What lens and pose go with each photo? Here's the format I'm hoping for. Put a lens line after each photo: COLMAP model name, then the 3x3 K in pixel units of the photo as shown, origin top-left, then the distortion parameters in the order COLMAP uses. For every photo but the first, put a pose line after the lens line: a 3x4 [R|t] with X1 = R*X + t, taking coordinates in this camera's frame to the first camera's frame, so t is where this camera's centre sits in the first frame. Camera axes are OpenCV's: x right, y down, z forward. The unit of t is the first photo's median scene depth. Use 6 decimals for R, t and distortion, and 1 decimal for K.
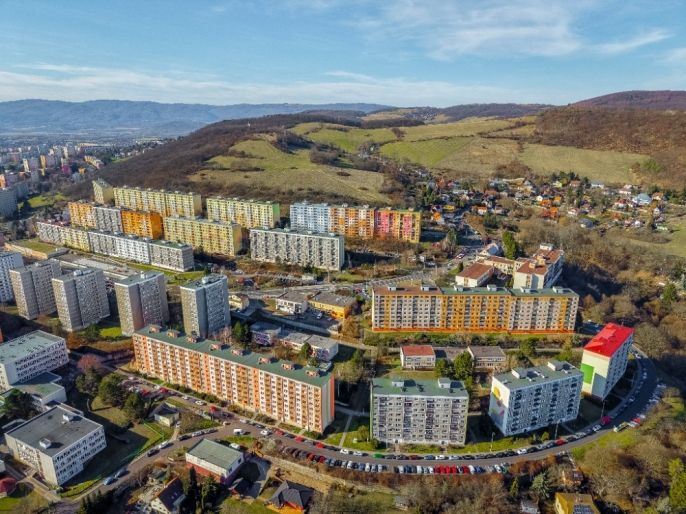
lens RADIAL K [[462.4, 0, 343.0], [0, 462.4, 257.0], [0, 0, 1]] dist [0.051729, -0.071586]
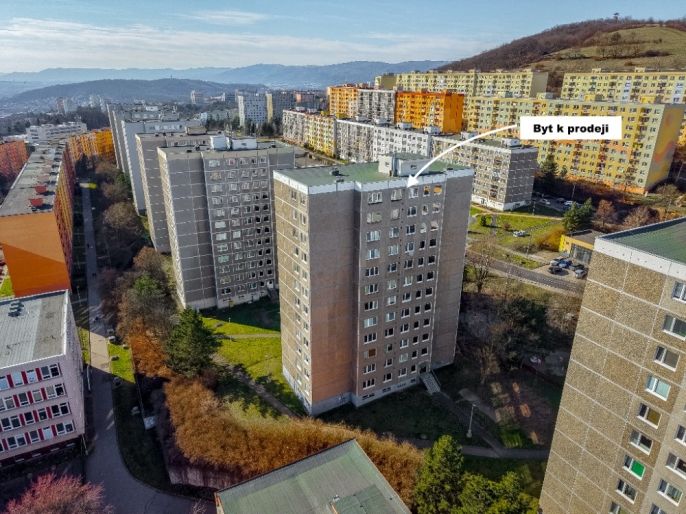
lens RADIAL K [[462.4, 0, 343.0], [0, 462.4, 257.0], [0, 0, 1]] dist [0.051729, -0.071586]
pose [[0.829241, 0.211163, -0.517464, -0.238592], [-0.175526, 0.977428, 0.117579, 0.045419], [0.530612, -0.006673, 0.847588, 0.586552]]
